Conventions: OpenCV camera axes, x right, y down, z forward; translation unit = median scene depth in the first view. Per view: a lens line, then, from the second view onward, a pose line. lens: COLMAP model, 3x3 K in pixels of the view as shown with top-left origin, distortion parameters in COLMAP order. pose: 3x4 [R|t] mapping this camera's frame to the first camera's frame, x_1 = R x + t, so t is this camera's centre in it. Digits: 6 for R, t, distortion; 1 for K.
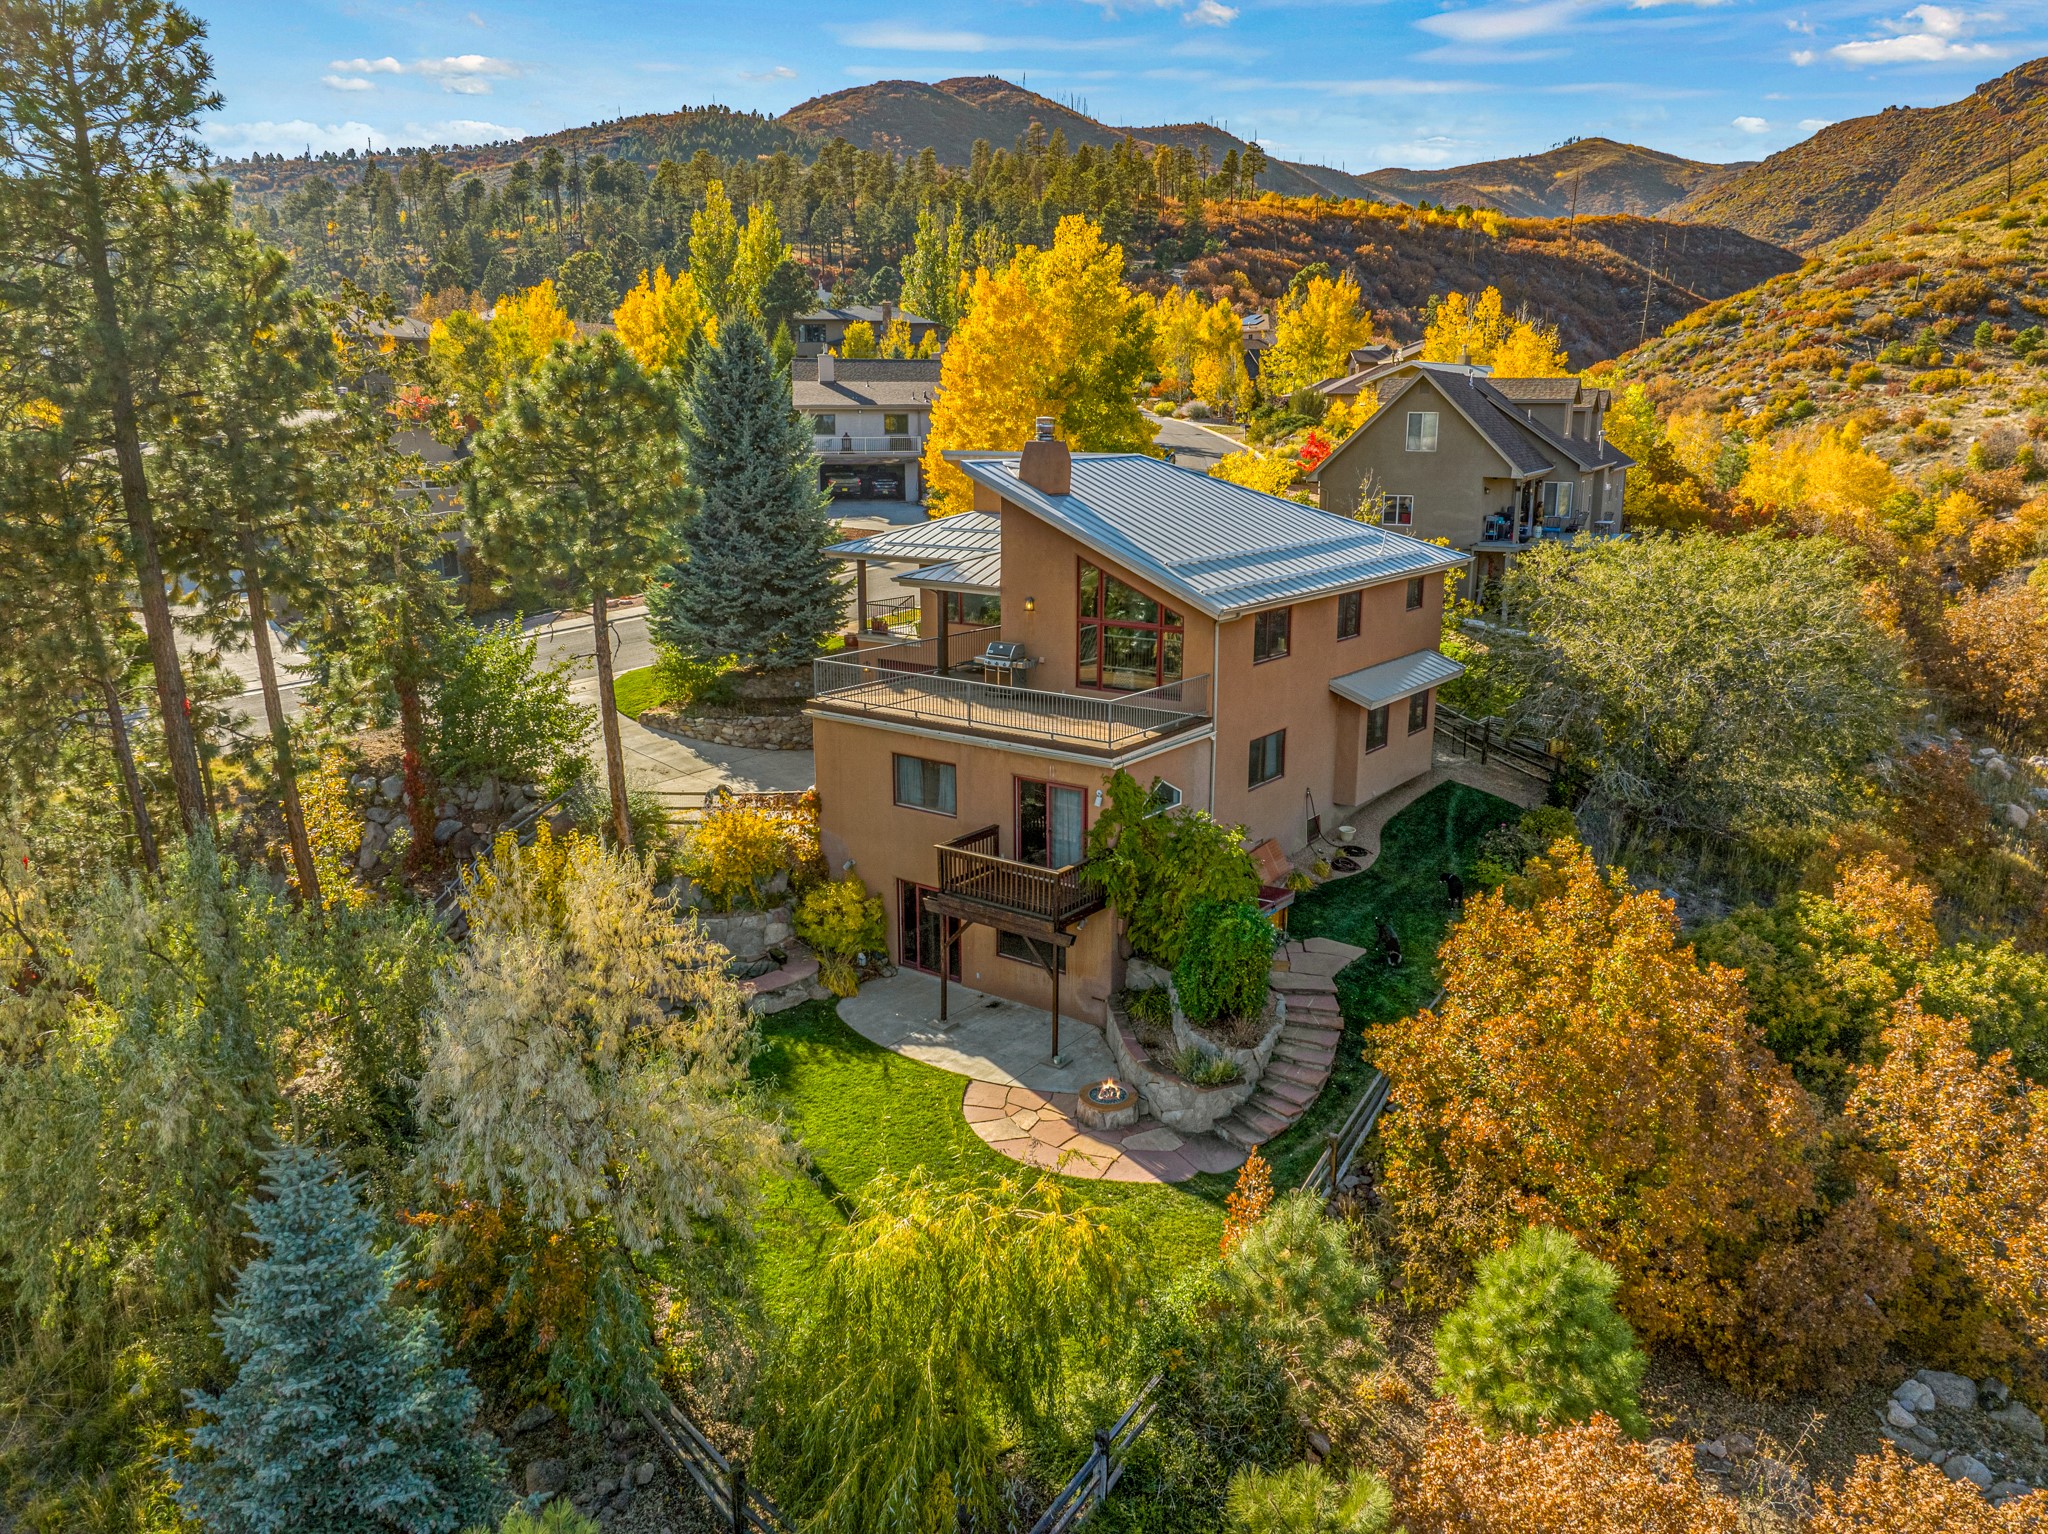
lens RADIAL K [[1439.4, 0, 1032.0], [0, 1439.4, 772.8], [0, 0, 1]] dist [-0.044437, -0.001421]
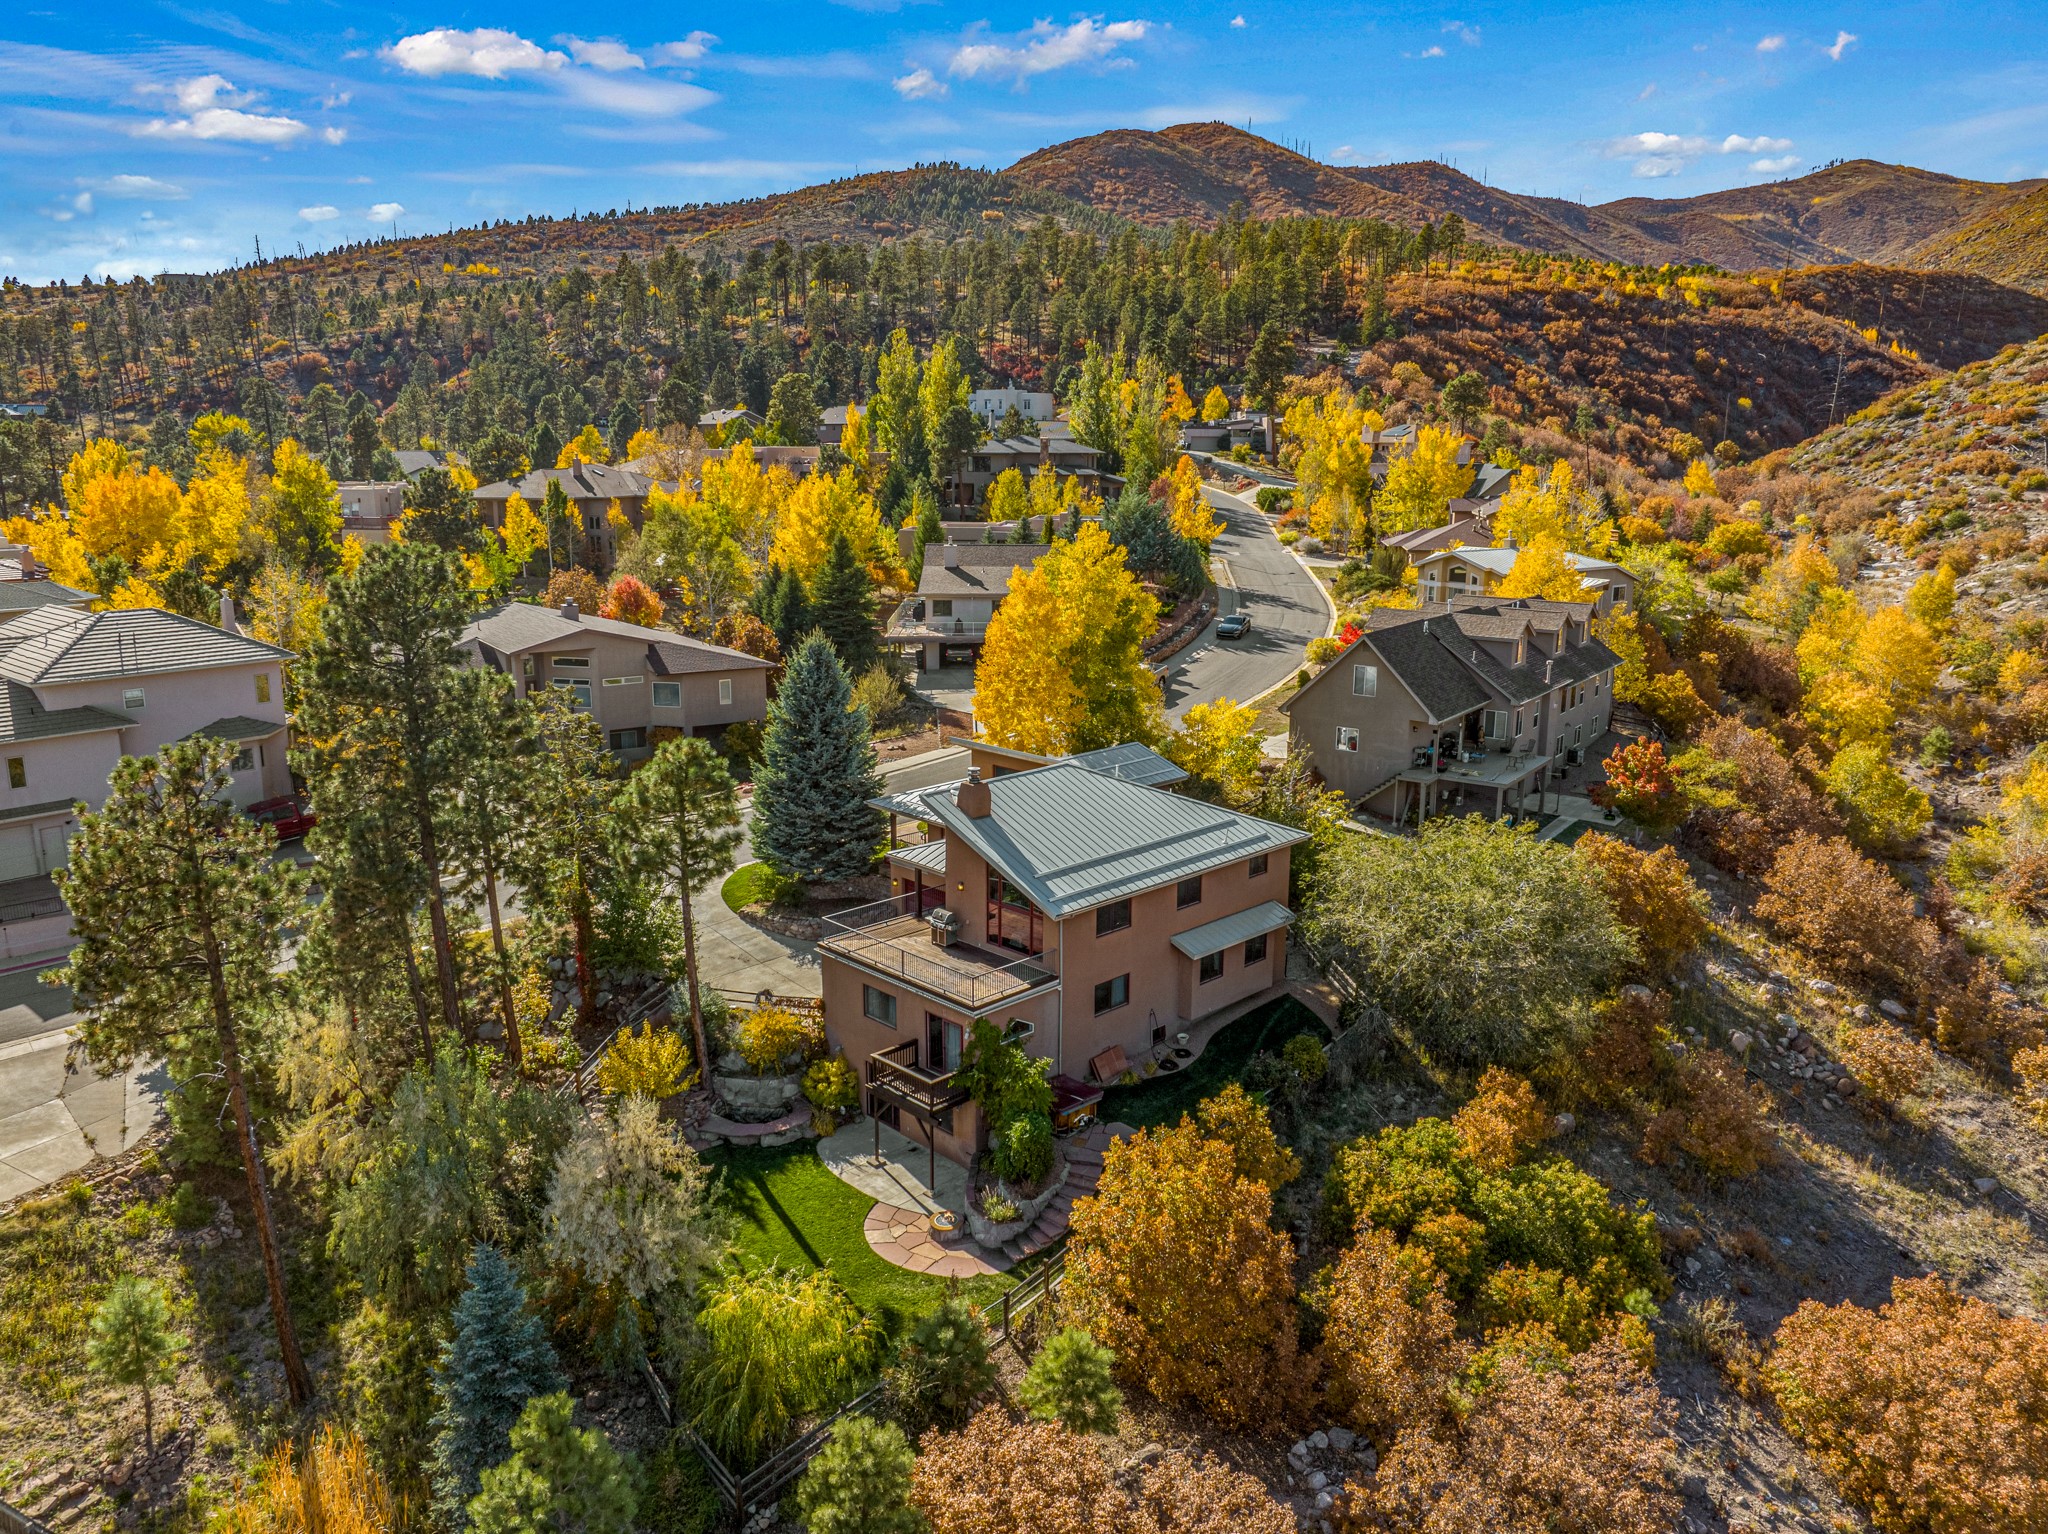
lens RADIAL K [[1445.7, 0, 1031.8], [0, 1445.7, 773.1], [0, 0, 1]] dist [-0.065768, 0.039772]
pose [[0.988144, 0.037781, -0.148808, 0.299434], [-0.040026, 0.999125, -0.012119, -0.223223], [0.148220, 0.017932, 0.988792, -0.524361]]
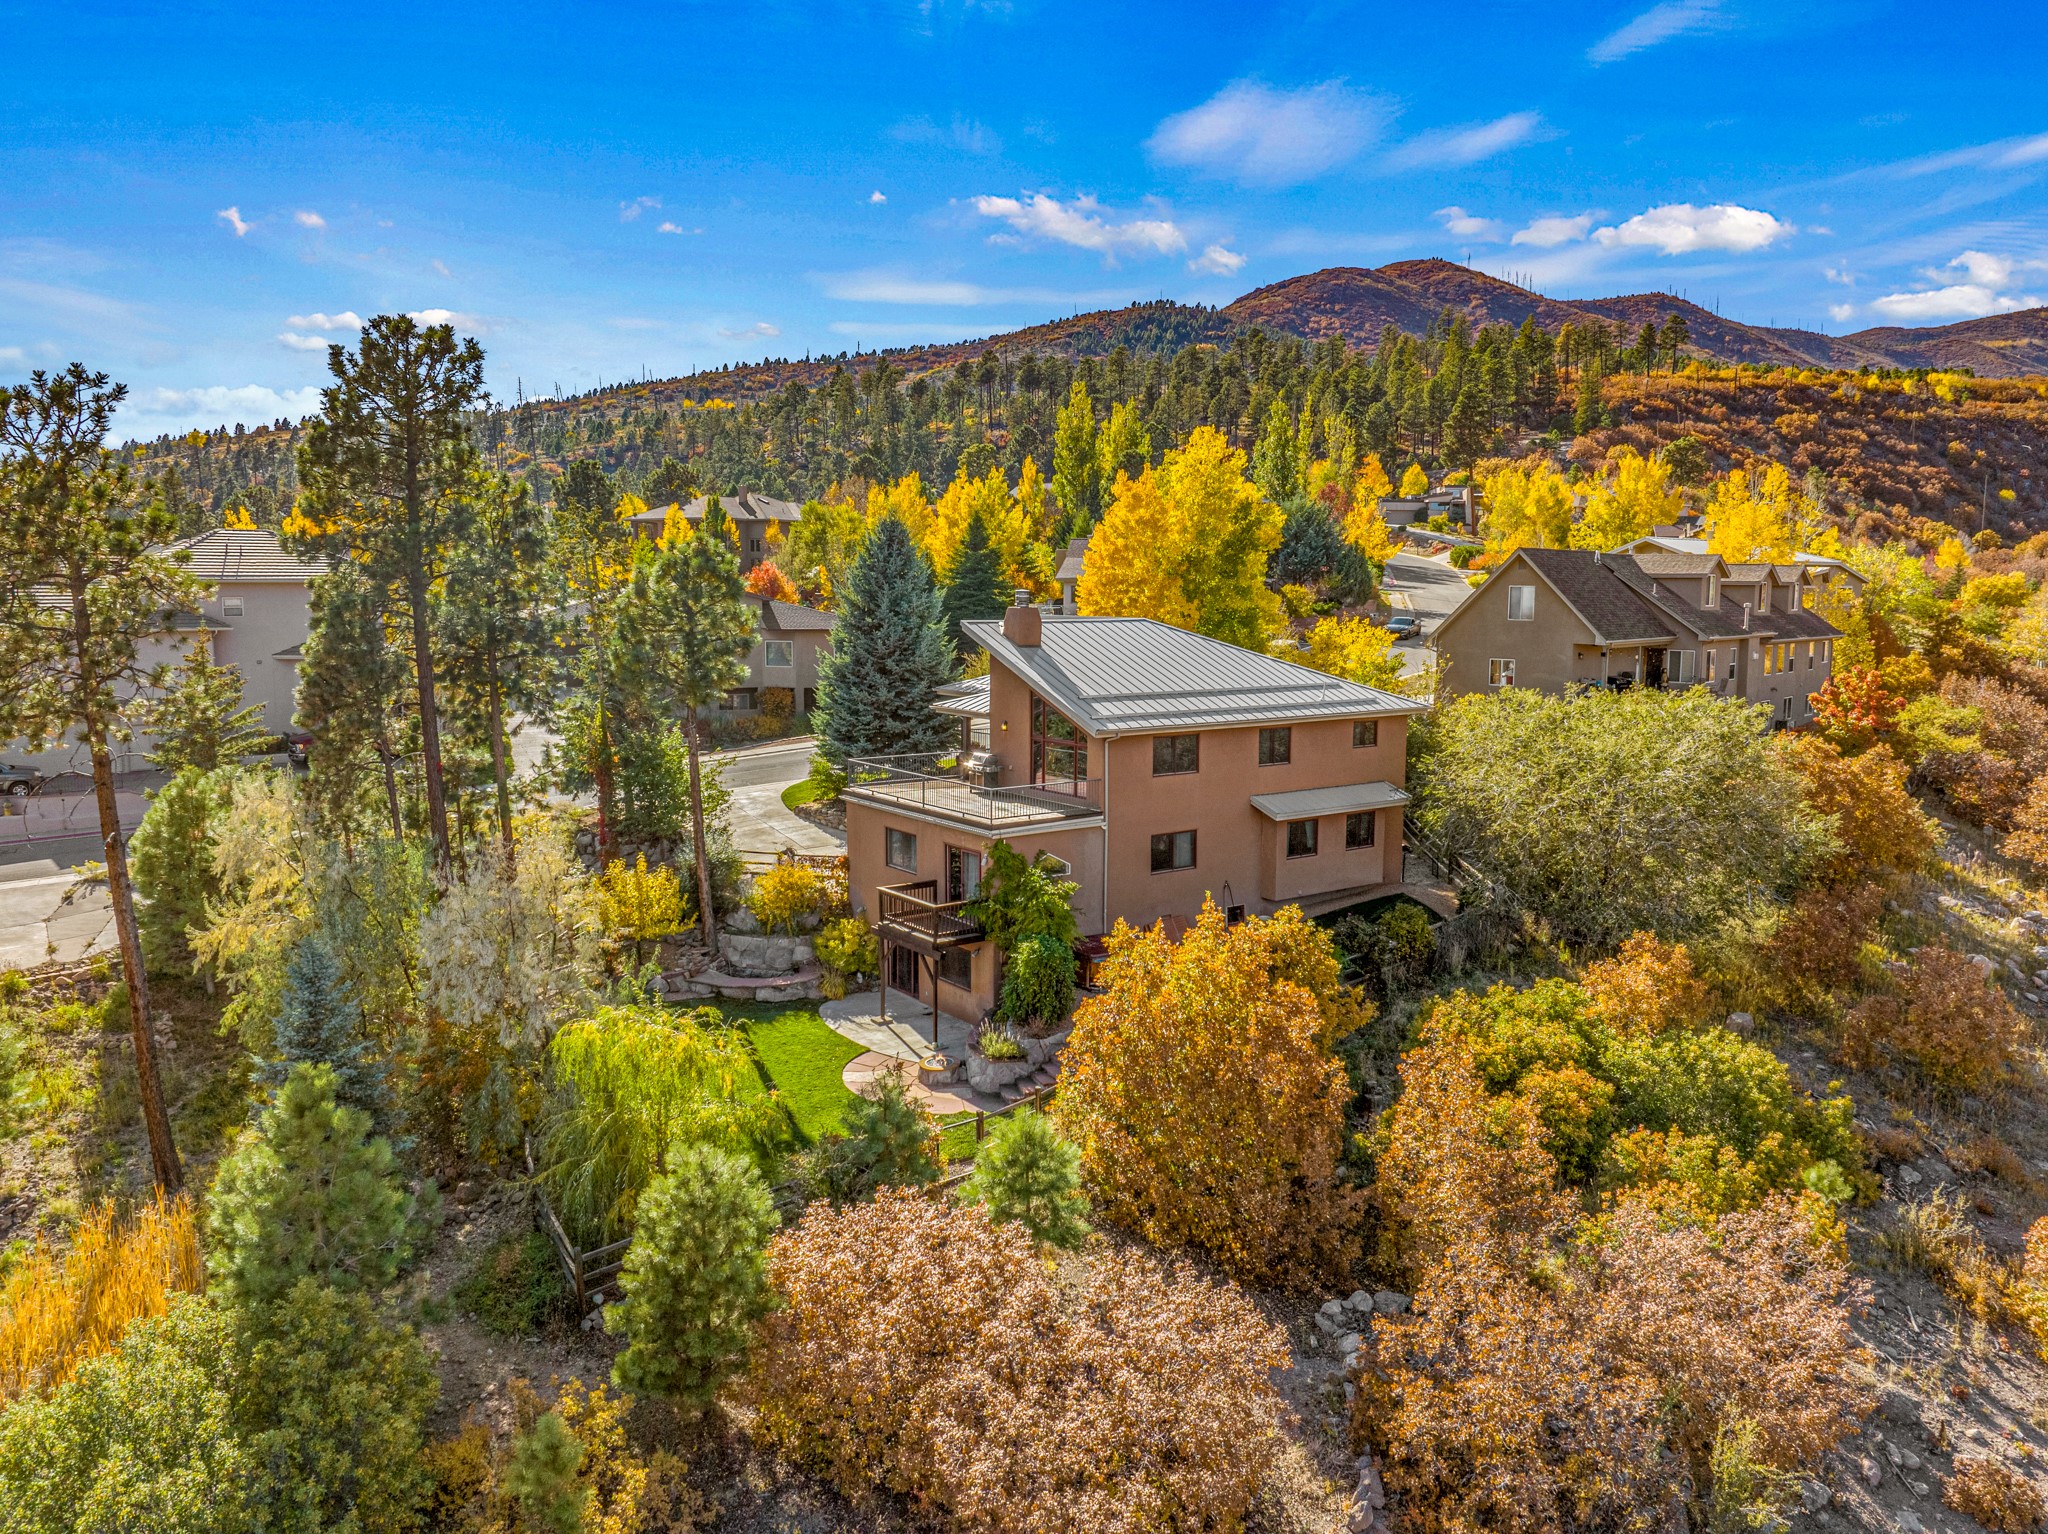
lens RADIAL K [[1445.7, 0, 1031.8], [0, 1445.7, 773.1], [0, 0, 1]] dist [-0.065768, 0.039772]
pose [[0.953991, 0.039892, -0.297170, 0.425191], [-0.073661, 0.991917, -0.103316, 0.063995], [0.290647, 0.120453, 0.949218, -0.269976]]
